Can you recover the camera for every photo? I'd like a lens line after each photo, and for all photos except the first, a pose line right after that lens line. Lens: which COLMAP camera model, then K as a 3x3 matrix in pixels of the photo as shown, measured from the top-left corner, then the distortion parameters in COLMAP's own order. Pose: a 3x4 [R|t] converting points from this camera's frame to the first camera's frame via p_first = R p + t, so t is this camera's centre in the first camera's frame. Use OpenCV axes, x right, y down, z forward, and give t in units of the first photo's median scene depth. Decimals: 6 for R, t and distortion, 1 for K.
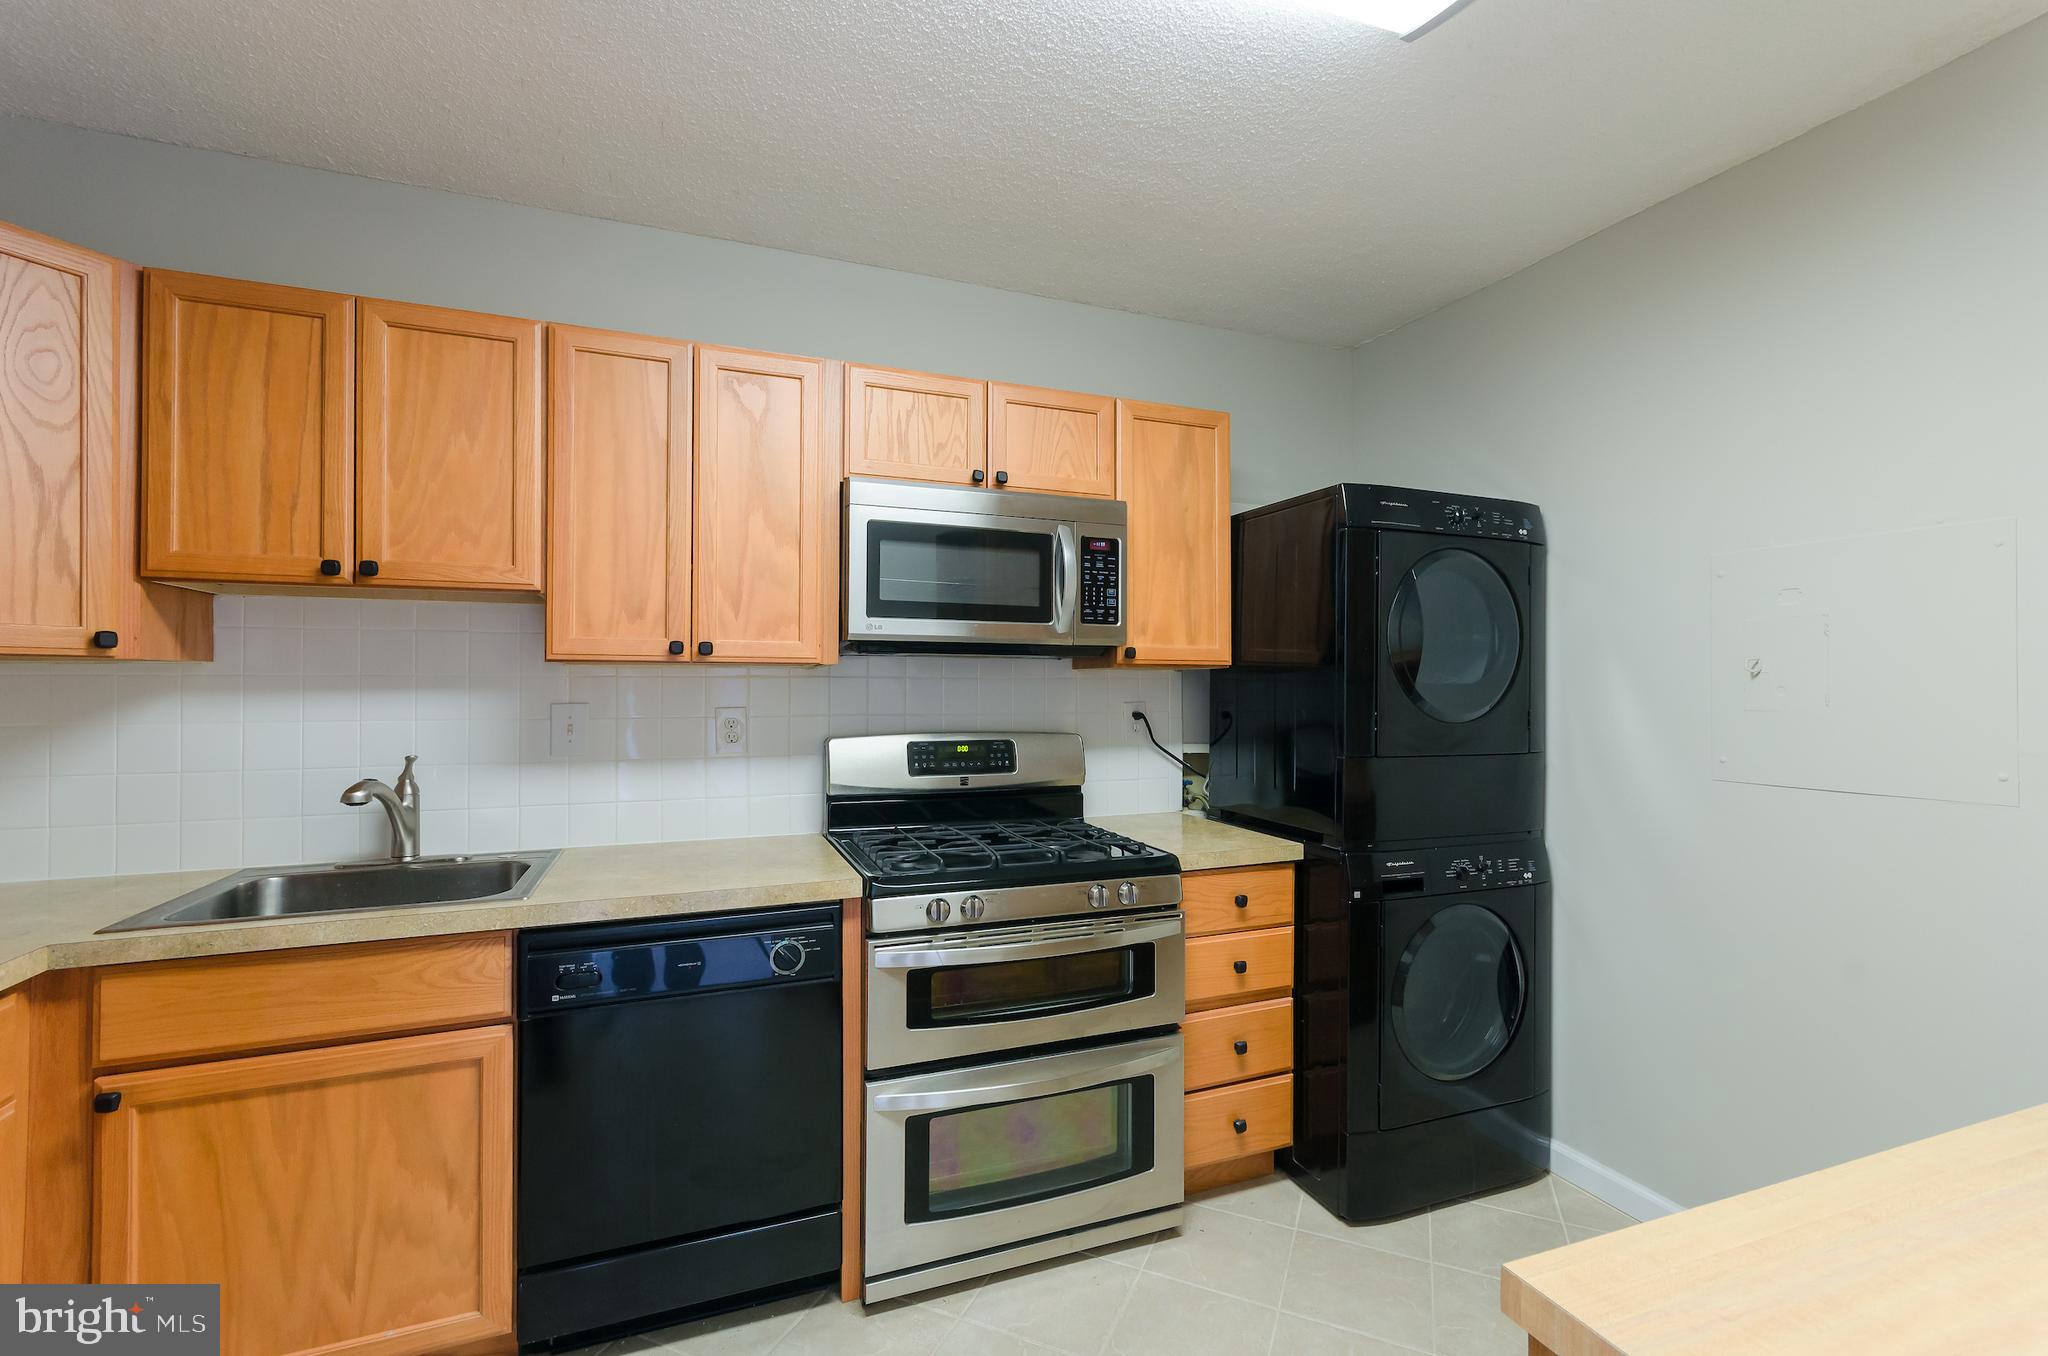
lens RADIAL K [[908.7, 0, 1042.9], [0, 908.7, 657.7], [0, 0, 1]] dist [-0.001067, 0.013327]
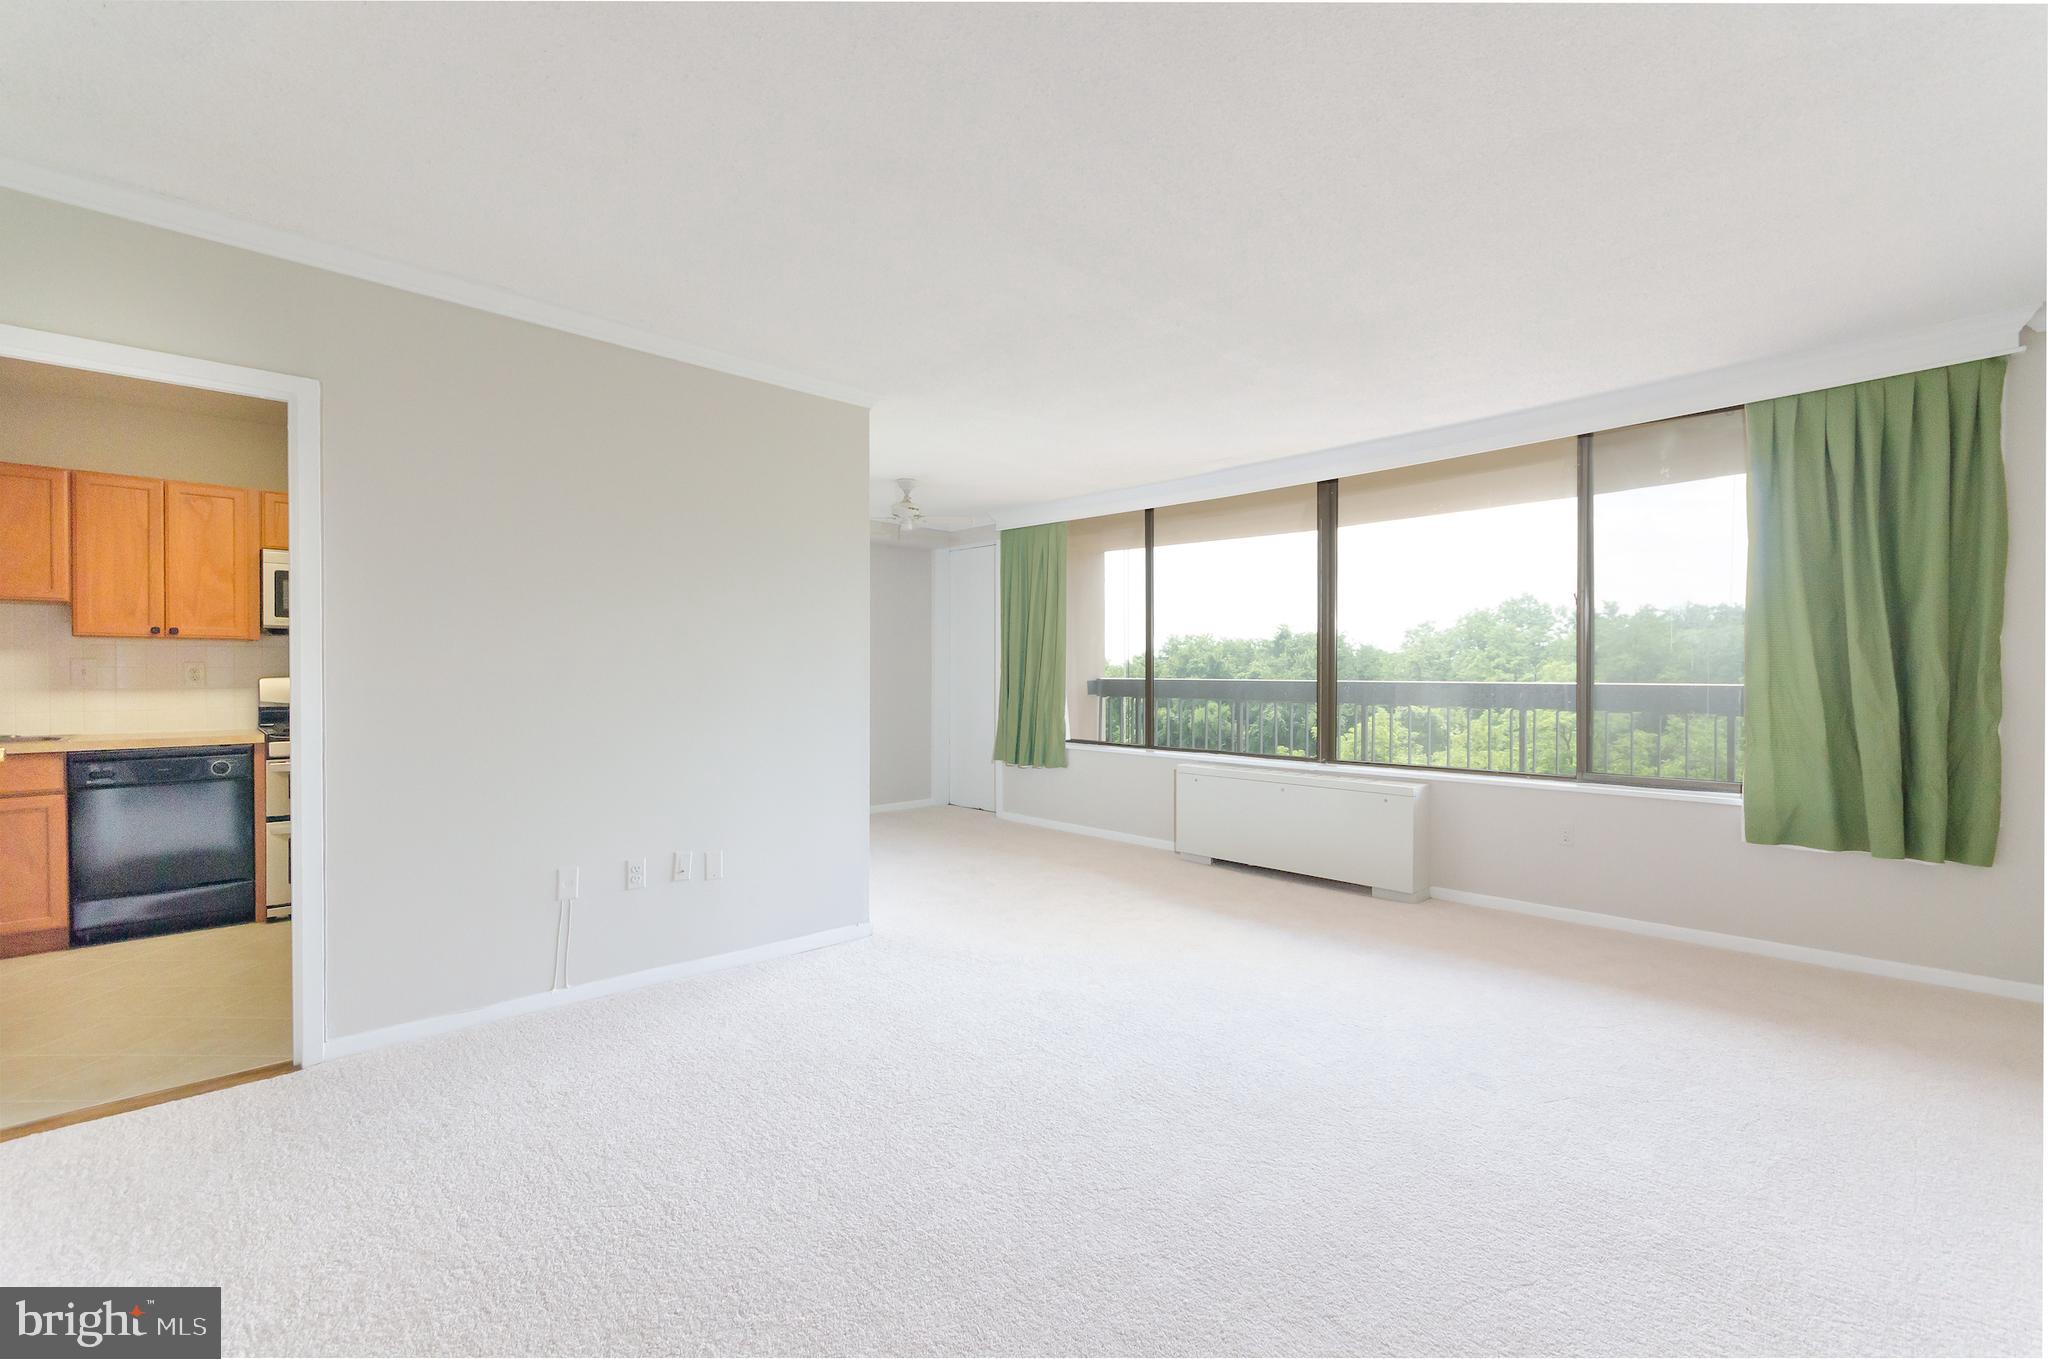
lens RADIAL K [[888.7, 0, 974.2], [0, 888.7, 671.2], [0, 0, 1]] dist [-0.000041, 0.012181]
pose [[0.936066, -0.001621, 0.351822, 0.619007], [-0.007925, 0.999638, 0.025692, 0.015310], [-0.351736, -0.026838, 0.935714, -1.558804]]
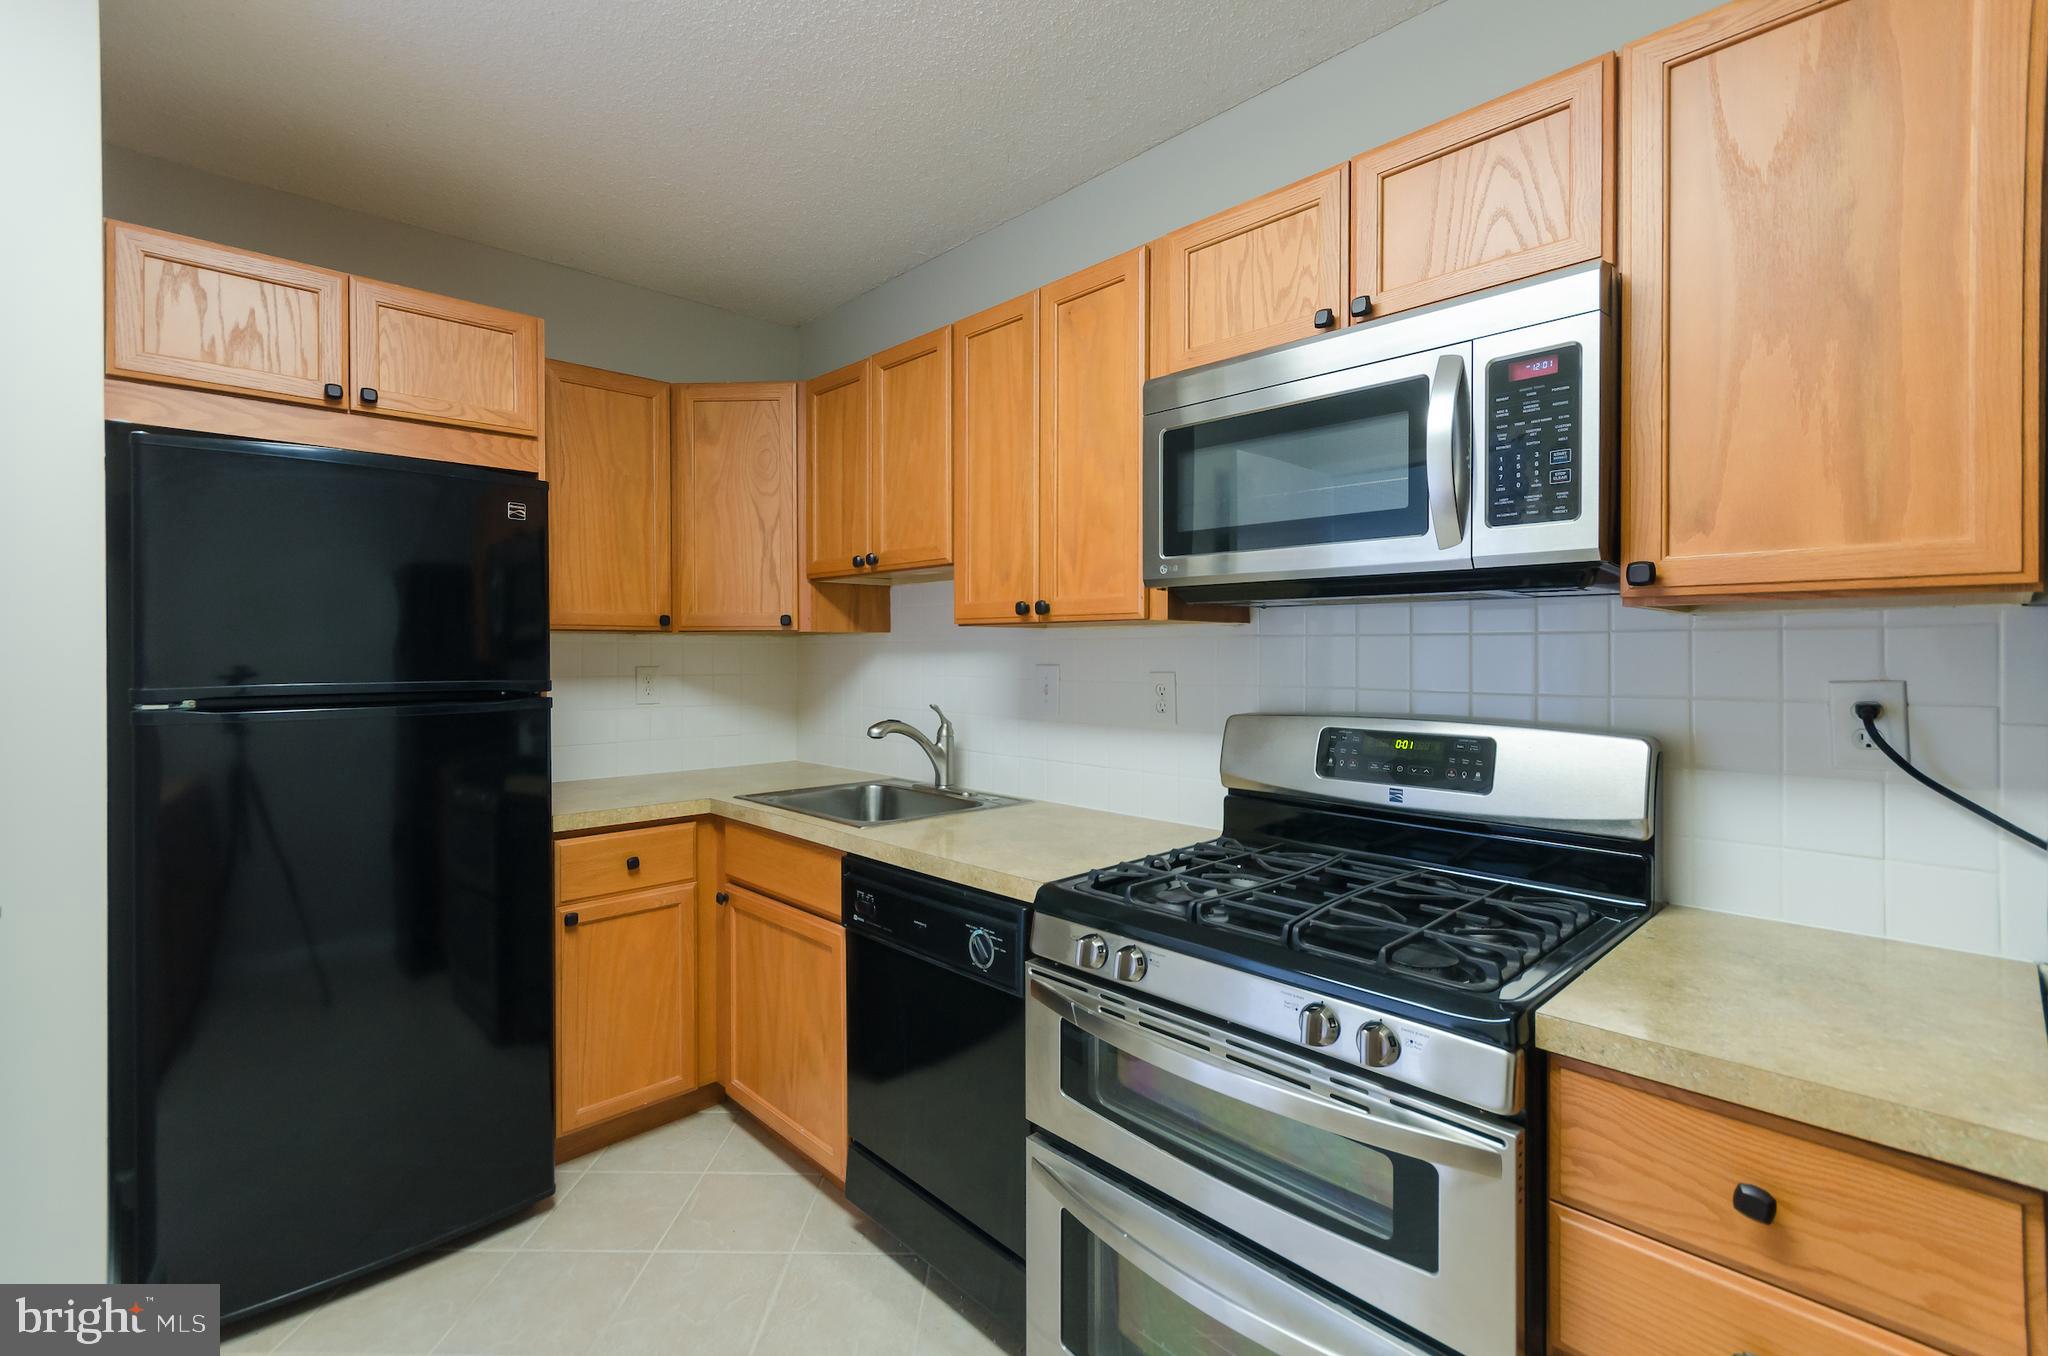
lens RADIAL K [[908.7, 0, 1042.9], [0, 908.7, 657.7], [0, 0, 1]] dist [-0.001067, 0.013327]
pose [[0.385001, 0.001448, -0.922915, 0.508654], [0.022976, 0.999674, 0.011153, 0.031383], [0.922630, -0.025499, 0.384843, 0.647660]]
